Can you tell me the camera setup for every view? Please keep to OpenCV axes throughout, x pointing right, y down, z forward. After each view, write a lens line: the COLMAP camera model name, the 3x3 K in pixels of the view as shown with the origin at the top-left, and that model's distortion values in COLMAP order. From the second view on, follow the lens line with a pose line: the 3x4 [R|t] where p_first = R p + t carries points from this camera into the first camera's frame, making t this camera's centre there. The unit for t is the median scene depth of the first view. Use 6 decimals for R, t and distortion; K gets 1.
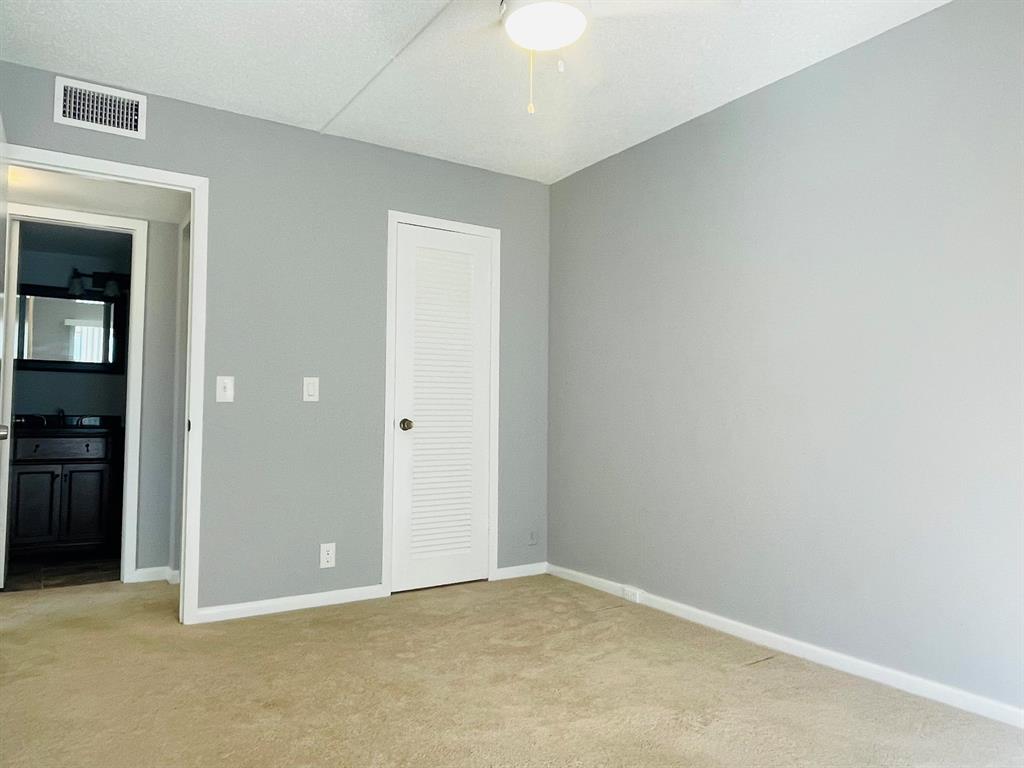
lens RADIAL K [[697.5, 0, 512.0], [0, 697.5, 384.0], [0, 0, 1]] dist [-0.002999, -0.001591]
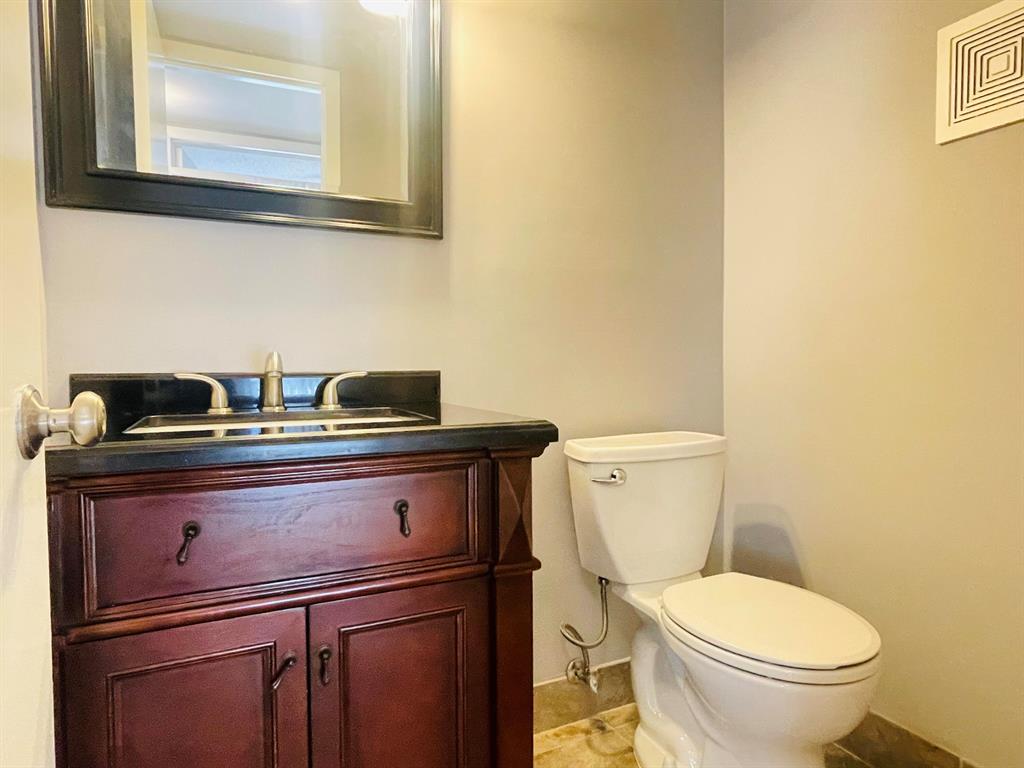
lens RADIAL K [[612.8, 0, 512.0], [0, 612.8, 384.0], [0, 0, 1]] dist [-0.000353, 0.000010]
pose [[0.992449, -0.012879, -0.121981, -0.557184], [0.023423, 0.996071, 0.085408, 0.033787], [0.120401, -0.087620, 0.988851, 0.824259]]
